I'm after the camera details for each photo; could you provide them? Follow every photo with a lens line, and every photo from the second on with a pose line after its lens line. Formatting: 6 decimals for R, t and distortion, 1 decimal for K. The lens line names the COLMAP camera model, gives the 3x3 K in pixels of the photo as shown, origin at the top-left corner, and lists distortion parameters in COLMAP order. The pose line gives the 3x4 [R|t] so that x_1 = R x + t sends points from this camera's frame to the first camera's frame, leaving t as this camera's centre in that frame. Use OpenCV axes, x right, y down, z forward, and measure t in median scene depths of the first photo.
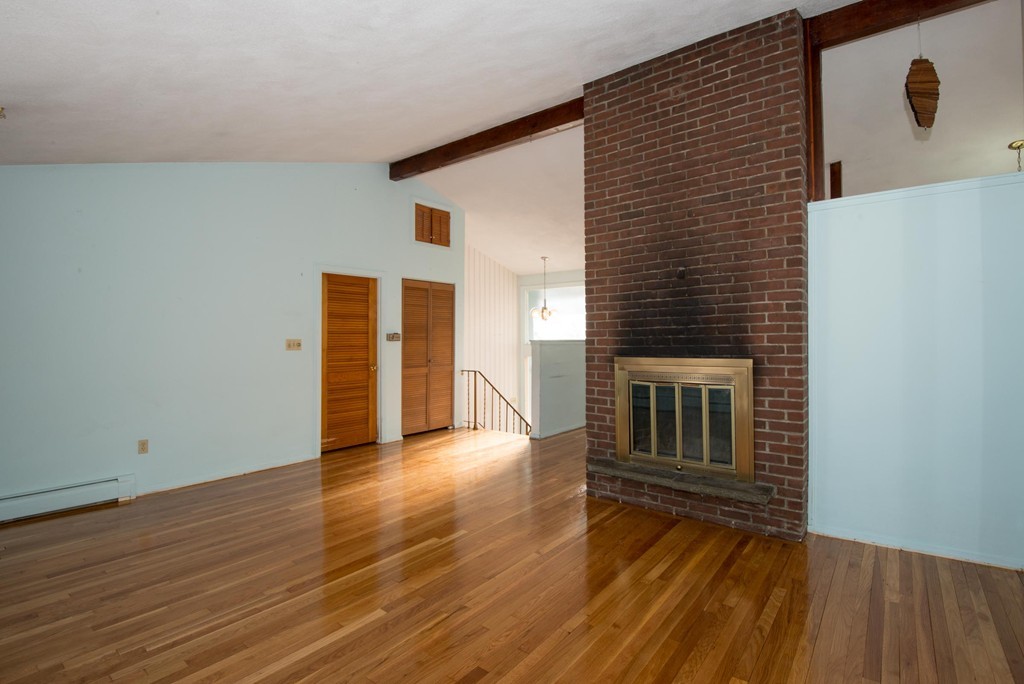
lens RADIAL K [[475.7, 0, 534.9], [0, 475.7, 333.1], [0, 0, 1]] dist [-0.009146, -0.011574]
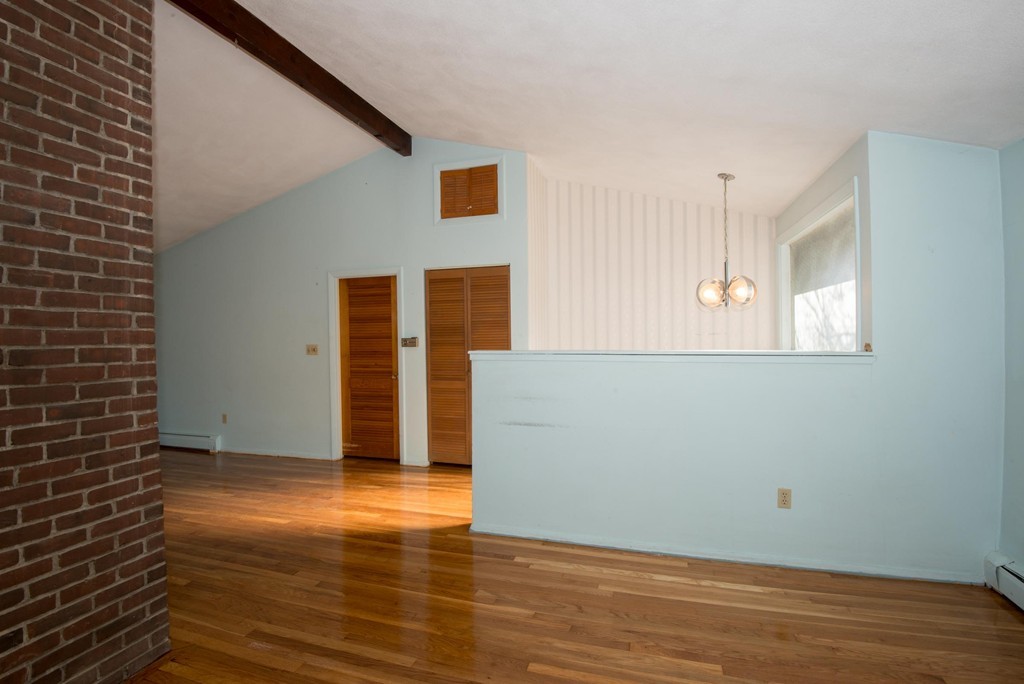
lens RADIAL K [[475.7, 0, 516.5], [0, 475.7, 335.6], [0, 0, 1]] dist [-0.009146, -0.011574]
pose [[0.333267, 0.004441, -0.942822, 0.672194], [0.021821, 0.999685, 0.012422, -0.011664], [0.942580, -0.024713, 0.333065, 1.076383]]
